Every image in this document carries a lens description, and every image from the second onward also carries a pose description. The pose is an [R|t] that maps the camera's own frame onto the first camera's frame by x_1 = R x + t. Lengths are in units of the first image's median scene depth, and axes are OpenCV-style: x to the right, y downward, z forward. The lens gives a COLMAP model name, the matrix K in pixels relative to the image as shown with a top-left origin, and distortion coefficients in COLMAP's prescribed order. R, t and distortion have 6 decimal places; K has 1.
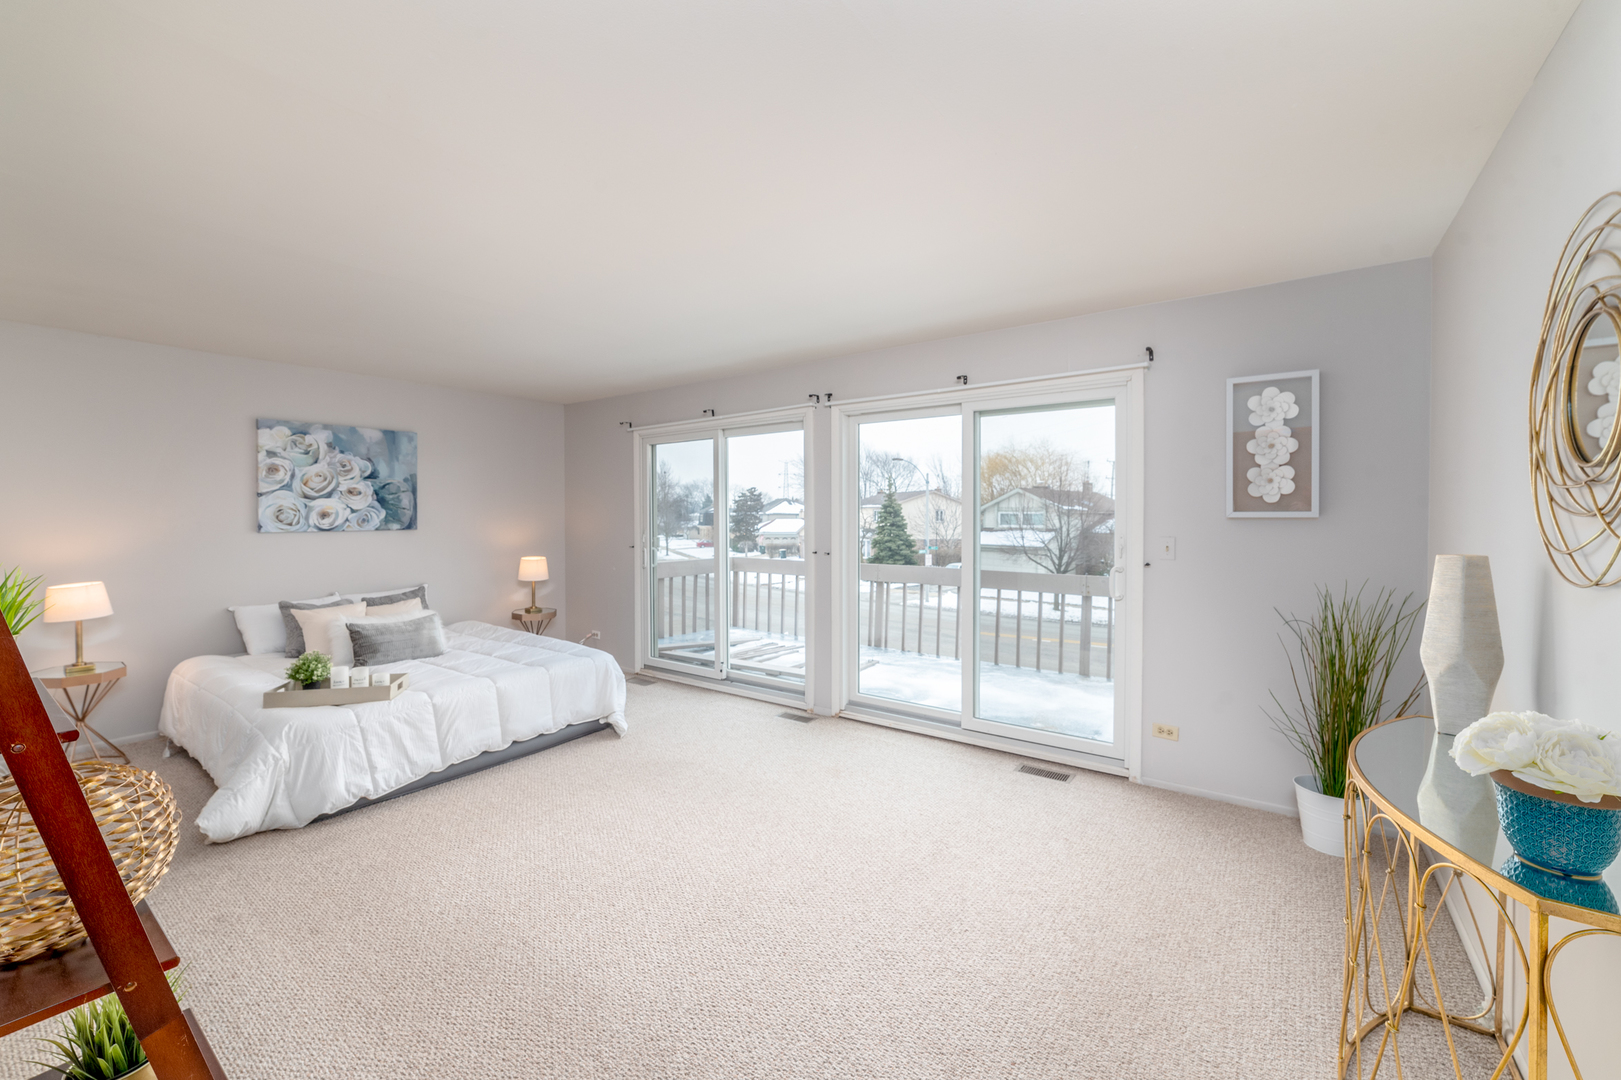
lens RADIAL K [[646.4, 0, 815.5], [0, 646.4, 530.0], [0, 0, 1]] dist [-0.010266, 0.000142]
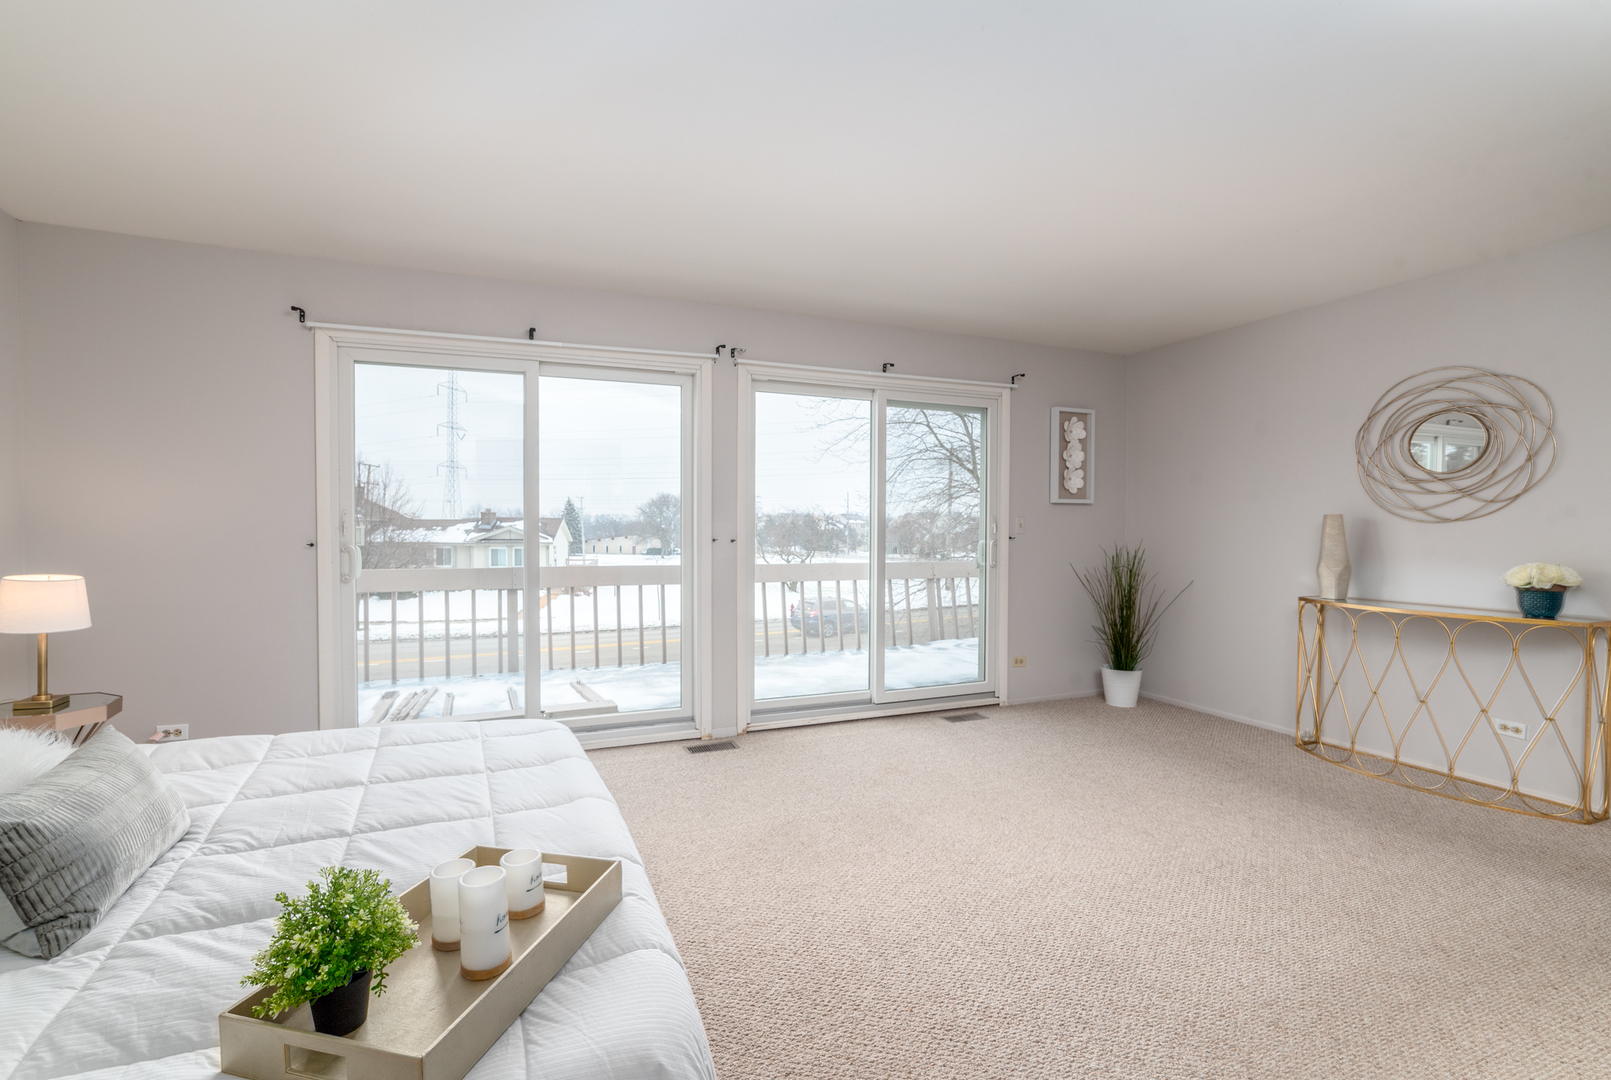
lens RADIAL K [[645.7, 0, 802.4], [0, 645.7, 545.8], [0, 0, 1]] dist [-0.010501, 0.000040]
pose [[0.565997, -0.023398, 0.824075, -0.704234], [0.018190, 0.999708, 0.015892, 0.035339], [-0.824207, 0.005995, 0.566258, 0.520615]]
